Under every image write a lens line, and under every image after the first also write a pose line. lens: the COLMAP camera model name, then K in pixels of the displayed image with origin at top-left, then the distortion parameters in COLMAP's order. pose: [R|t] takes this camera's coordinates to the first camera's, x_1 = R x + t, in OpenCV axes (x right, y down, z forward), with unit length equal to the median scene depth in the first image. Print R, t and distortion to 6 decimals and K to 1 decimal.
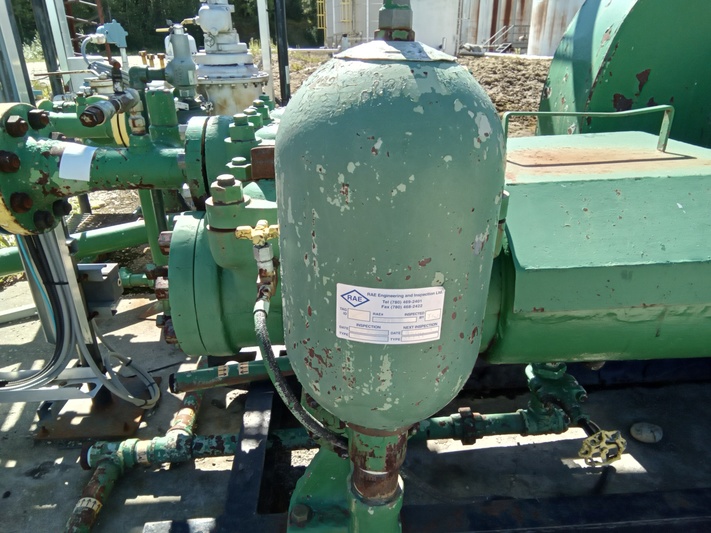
lens RADIAL K [[494.6, 0, 355.5], [0, 494.6, 266.5], [0, 0, 1]] dist [-0.006034, -0.009596]
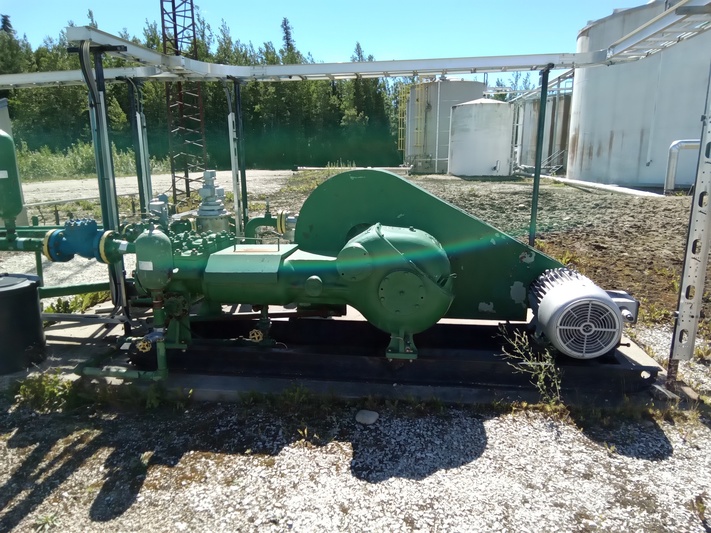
lens RADIAL K [[494.6, 0, 355.5], [0, 494.6, 266.5], [0, 0, 1]] dist [-0.006034, -0.009596]
pose [[0.983943, 0.040905, -0.173730, 0.095804], [-0.076071, 0.976657, -0.200886, 0.029617], [0.161457, 0.210876, 0.964086, -0.121502]]
